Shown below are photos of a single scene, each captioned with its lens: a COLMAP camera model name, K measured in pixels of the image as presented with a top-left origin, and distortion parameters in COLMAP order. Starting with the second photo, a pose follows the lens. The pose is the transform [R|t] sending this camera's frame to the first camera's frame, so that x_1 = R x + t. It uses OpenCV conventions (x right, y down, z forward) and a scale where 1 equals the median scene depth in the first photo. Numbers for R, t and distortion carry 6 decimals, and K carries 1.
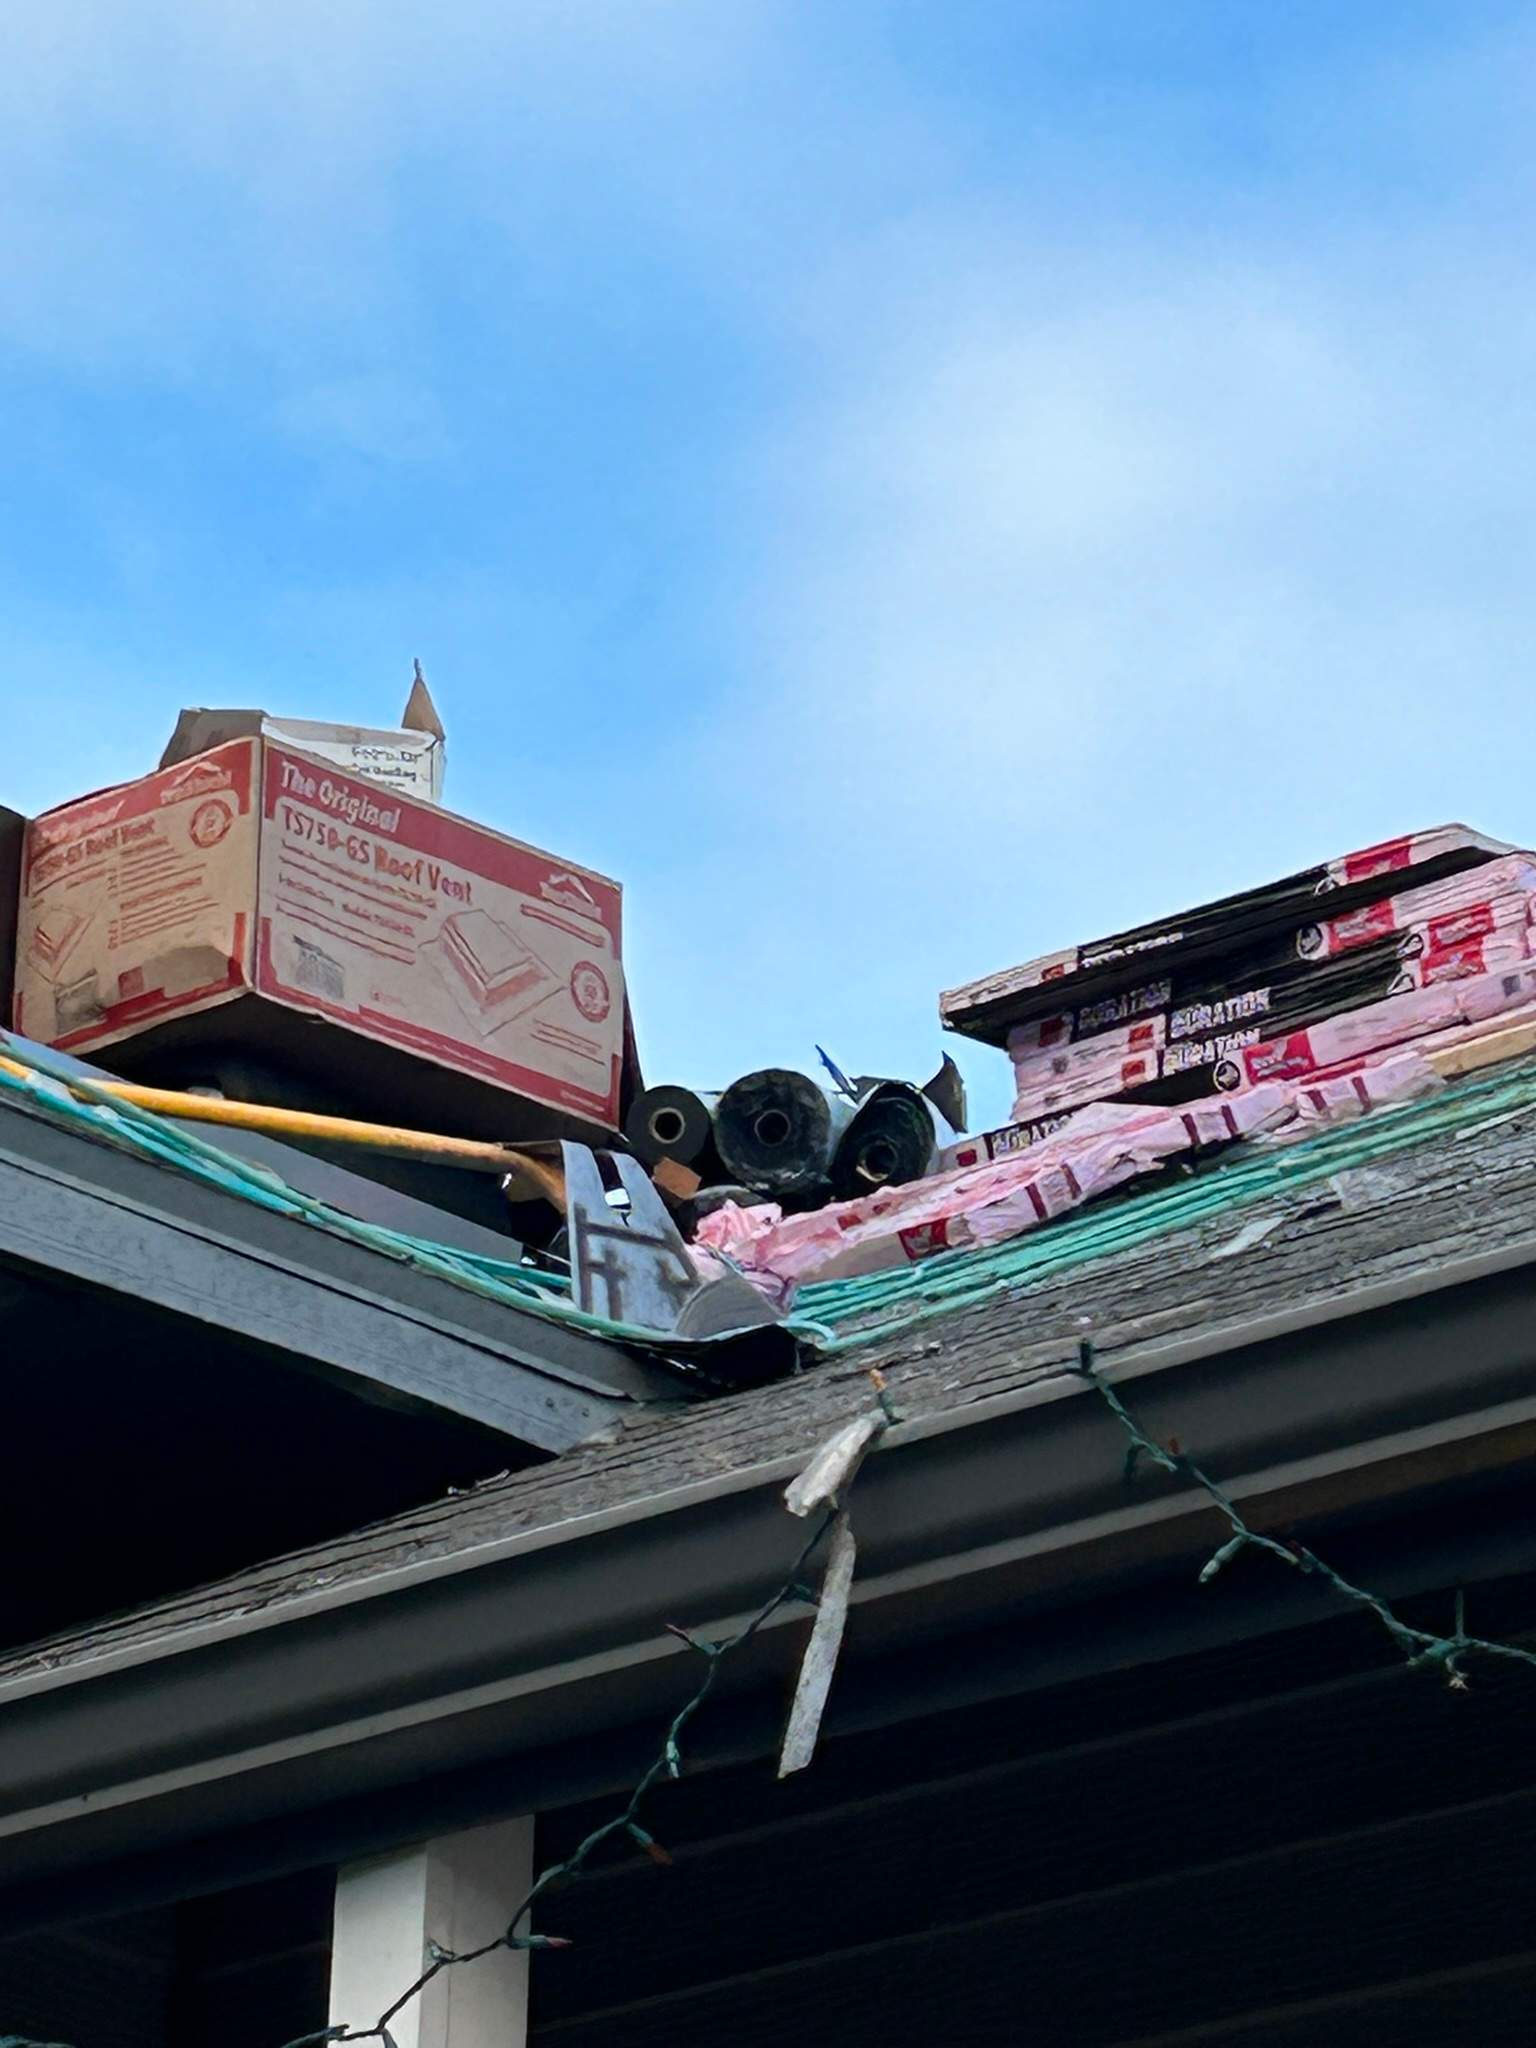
lens RADIAL K [[7829.1, 0, 768.0], [0, 7829.1, 1024.0], [0, 0, 1]] dist [0.188513, -2.022008]
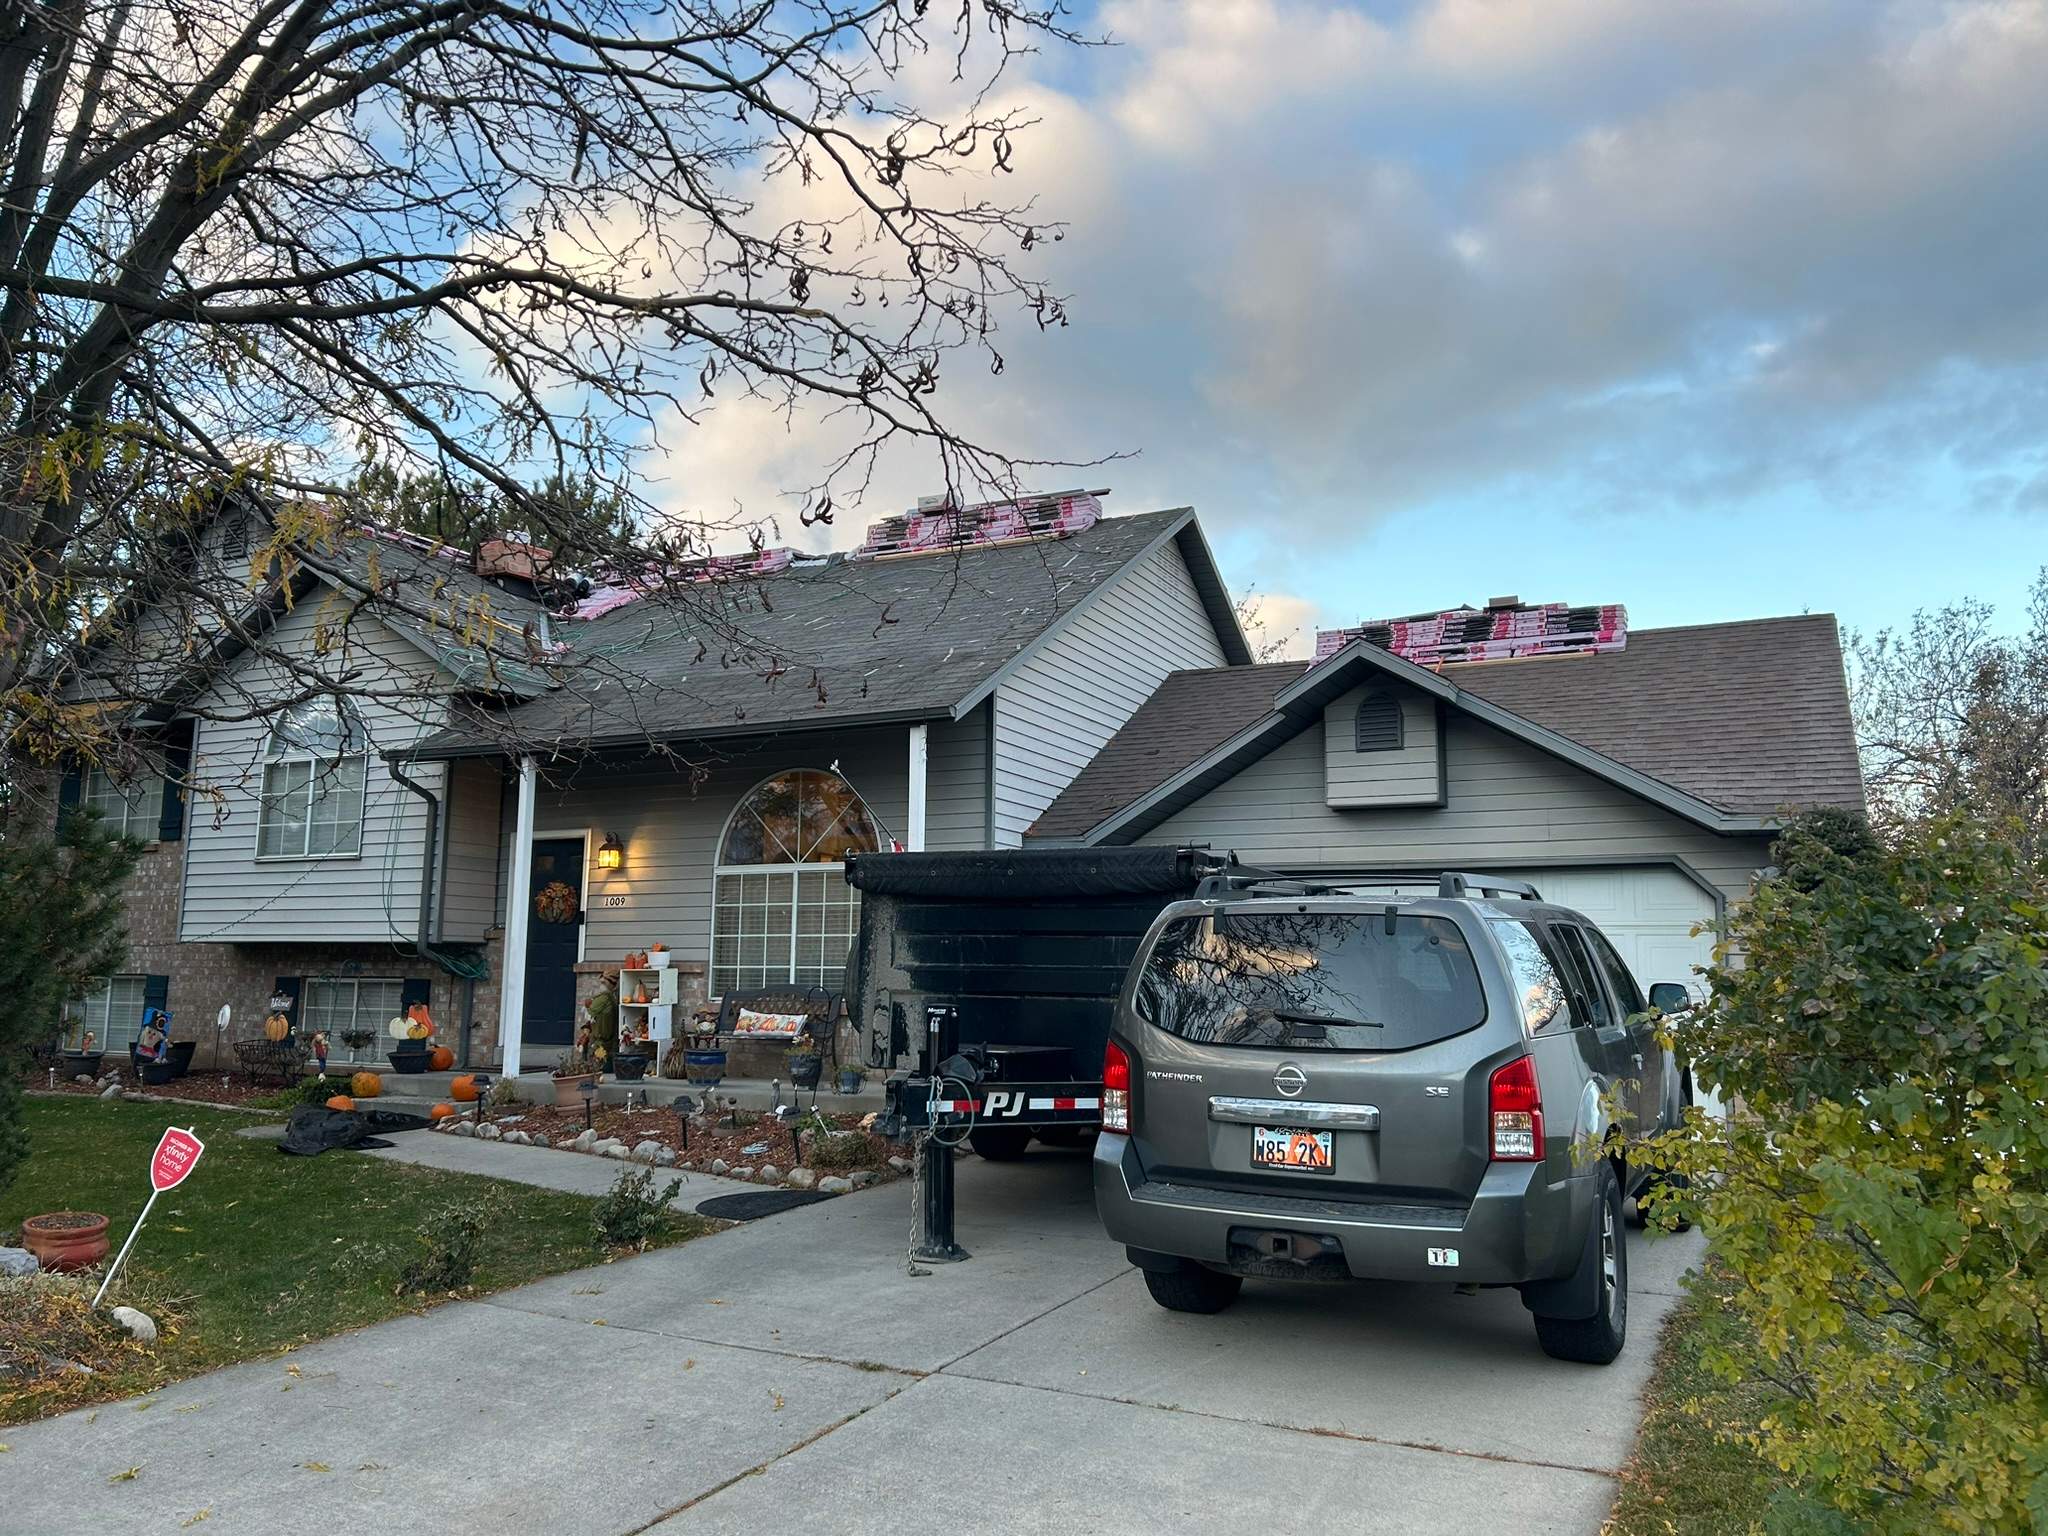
lens RADIAL K [[1534.9, 0, 1024.0], [0, 1534.9, 768.0], [0, 0, 1]] dist [0.069522, -0.090696]
pose [[0.963630, 0.016052, 0.266756, 0.032191], [-0.090426, 0.958899, 0.268955, -0.306341], [-0.251474, -0.283295, 0.925475, -0.783997]]
